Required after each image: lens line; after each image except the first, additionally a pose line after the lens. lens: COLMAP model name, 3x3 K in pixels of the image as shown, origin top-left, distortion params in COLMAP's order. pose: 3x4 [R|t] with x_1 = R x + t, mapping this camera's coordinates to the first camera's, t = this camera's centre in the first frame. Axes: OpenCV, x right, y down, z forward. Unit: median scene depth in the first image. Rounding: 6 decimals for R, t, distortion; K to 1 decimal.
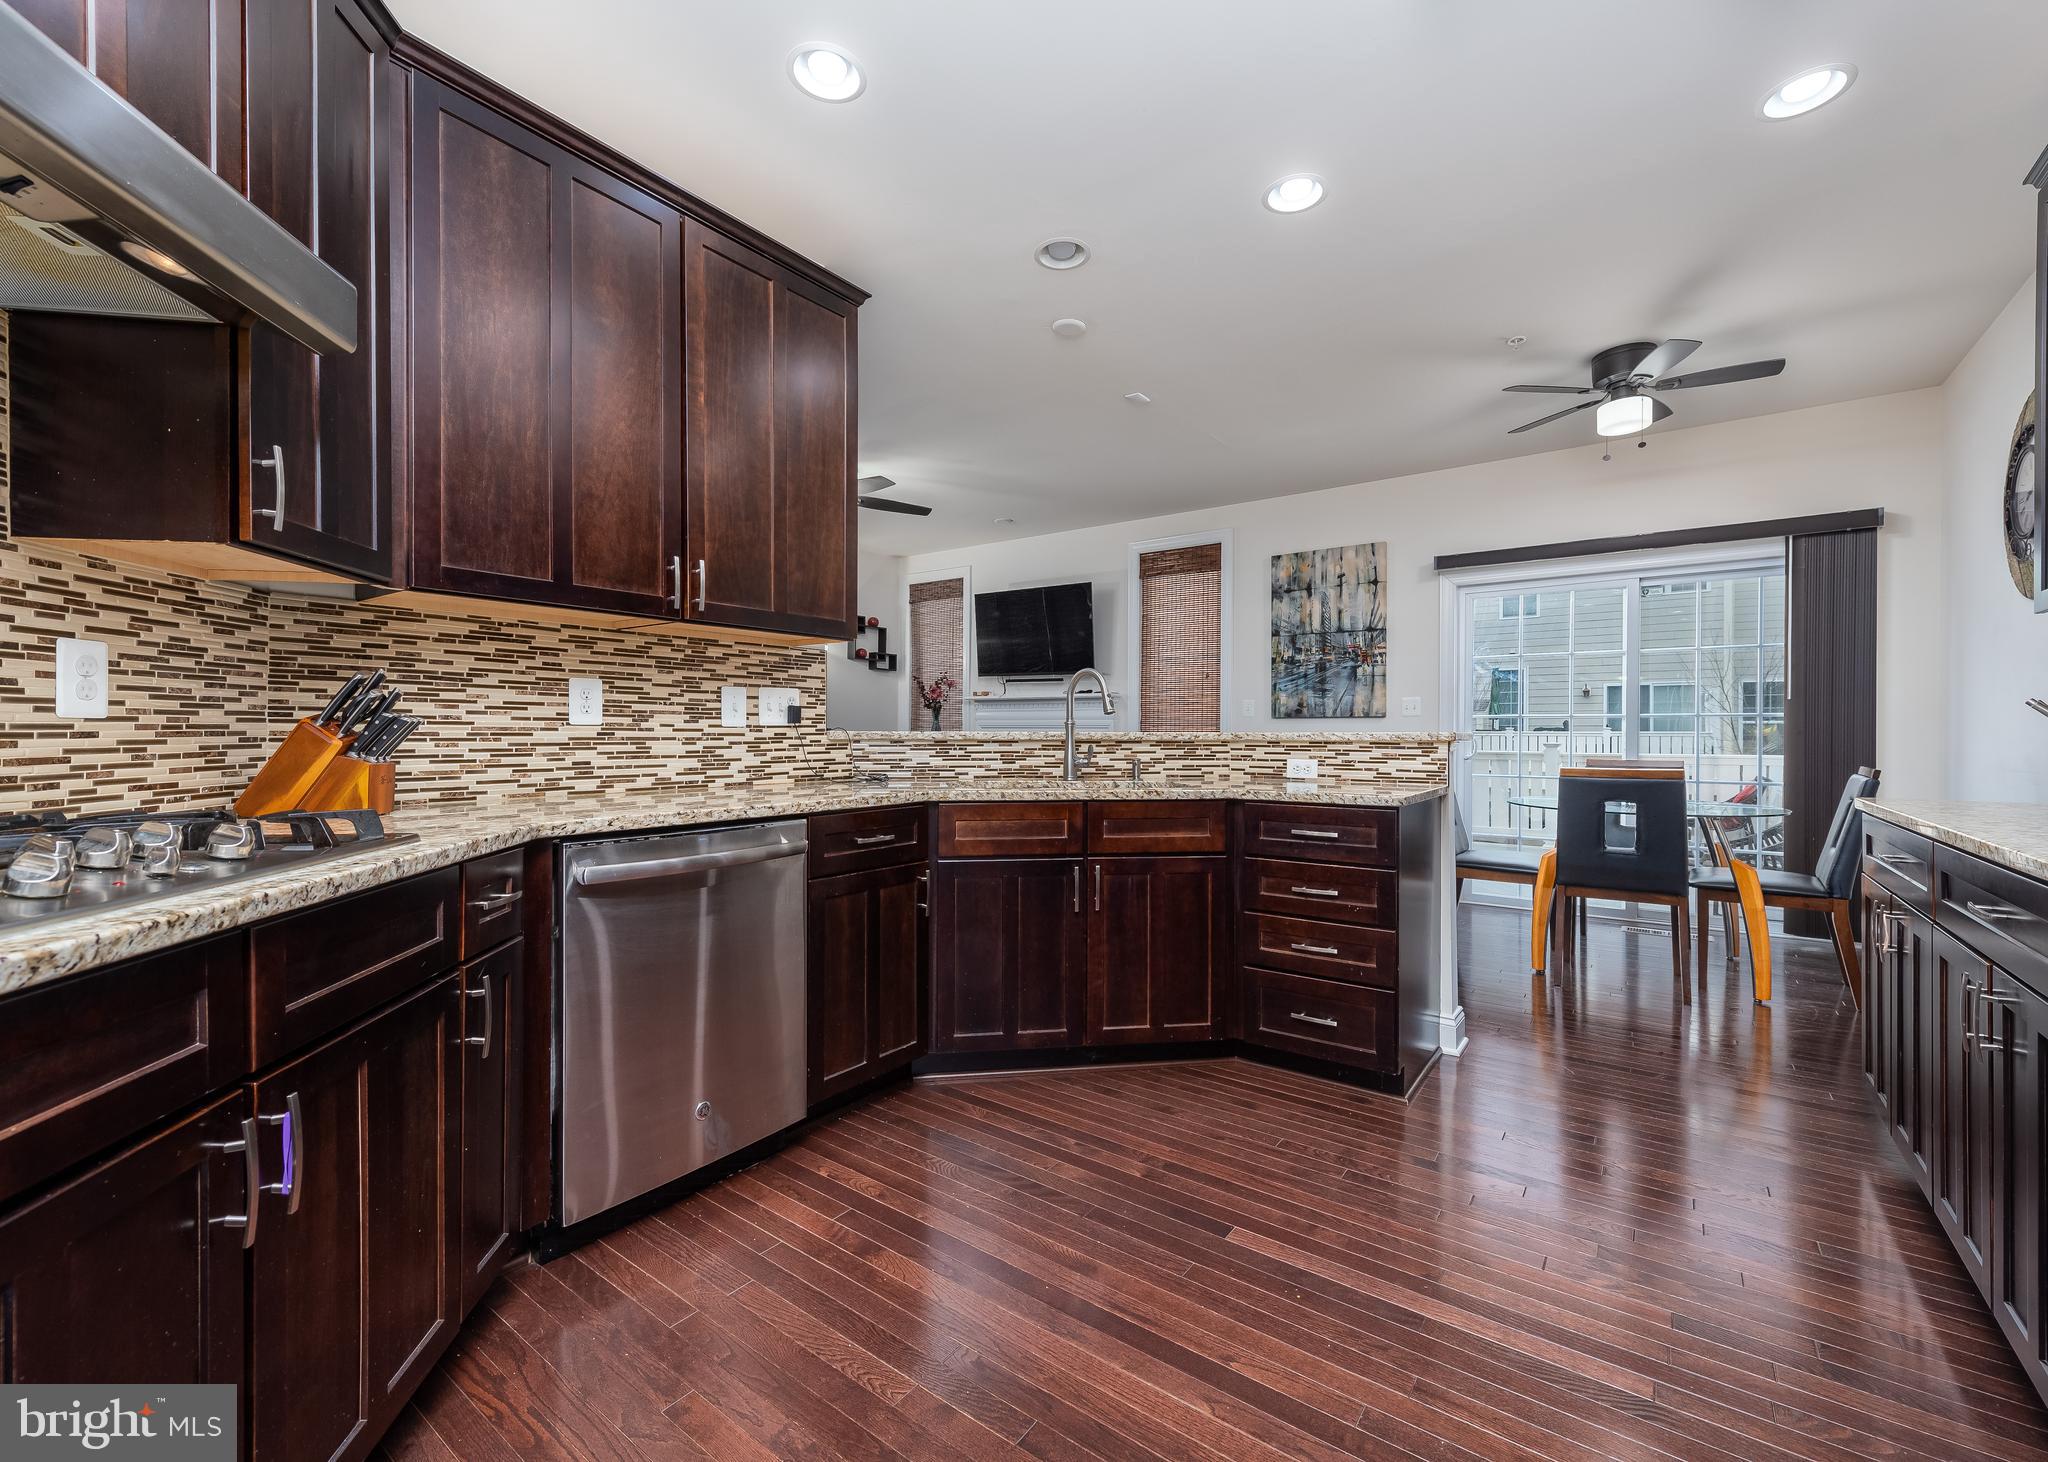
lens RADIAL K [[852.6, 0, 1049.5], [0, 852.6, 736.8], [0, 0, 1]] dist [-0.012381, -0.000191]
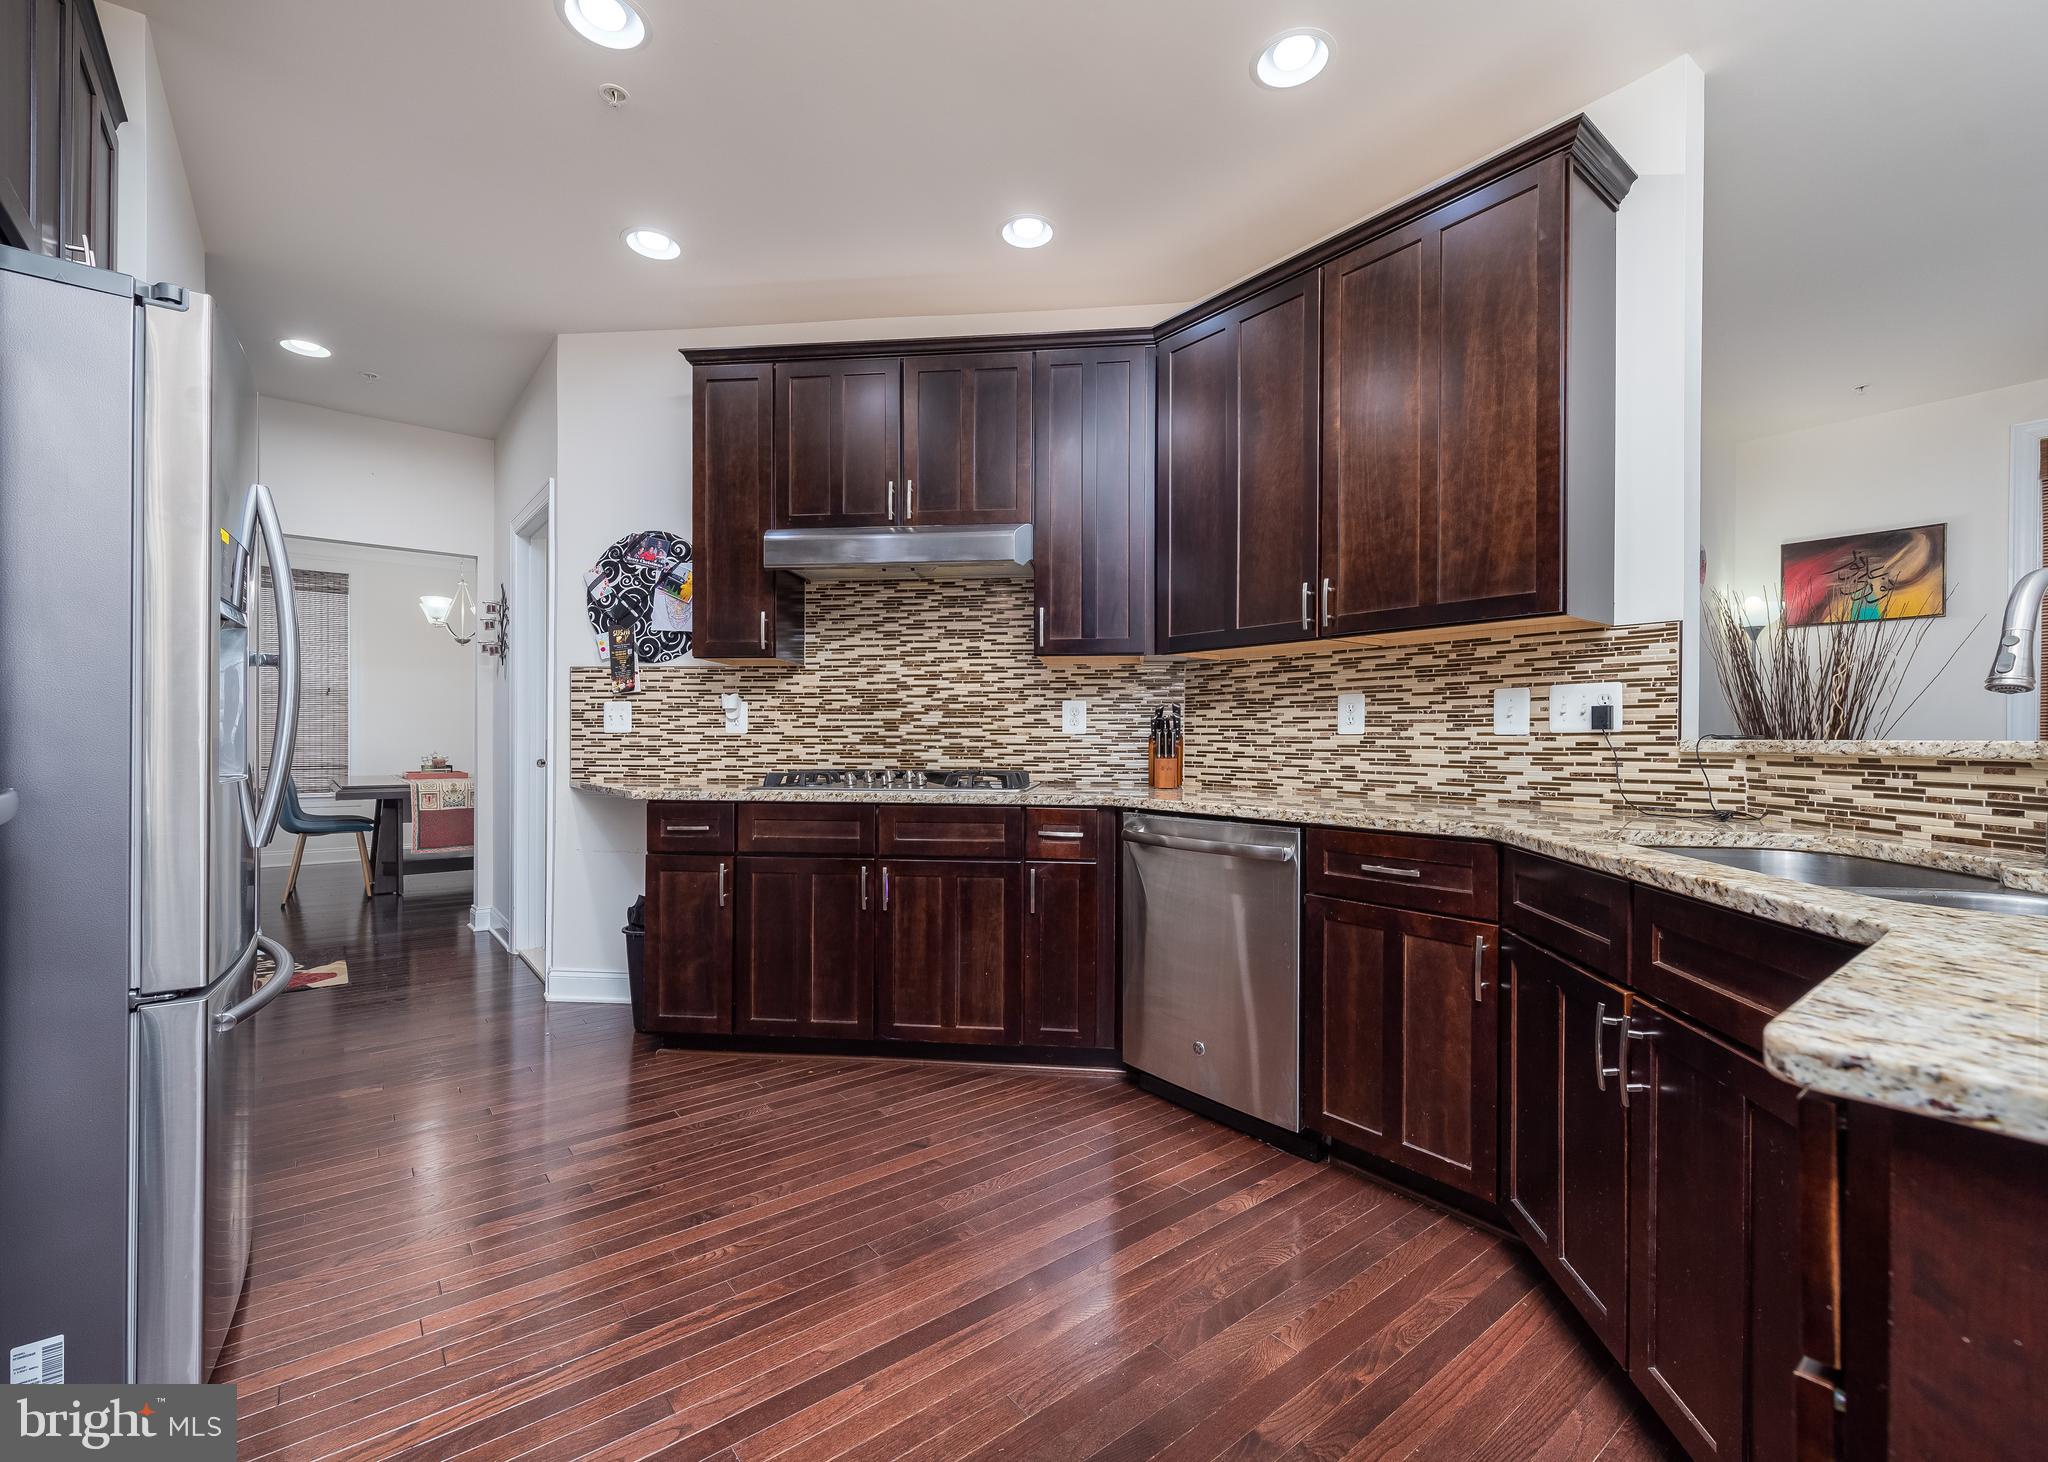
lens RADIAL K [[852.6, 0, 1049.5], [0, 852.6, 736.8], [0, 0, 1]] dist [-0.012381, -0.000191]
pose [[-0.265587, -0.005041, -0.964074, 0.610666], [-0.008398, 0.999960, -0.002915, -0.003439], [0.964050, 0.007322, -0.265619, 0.818390]]
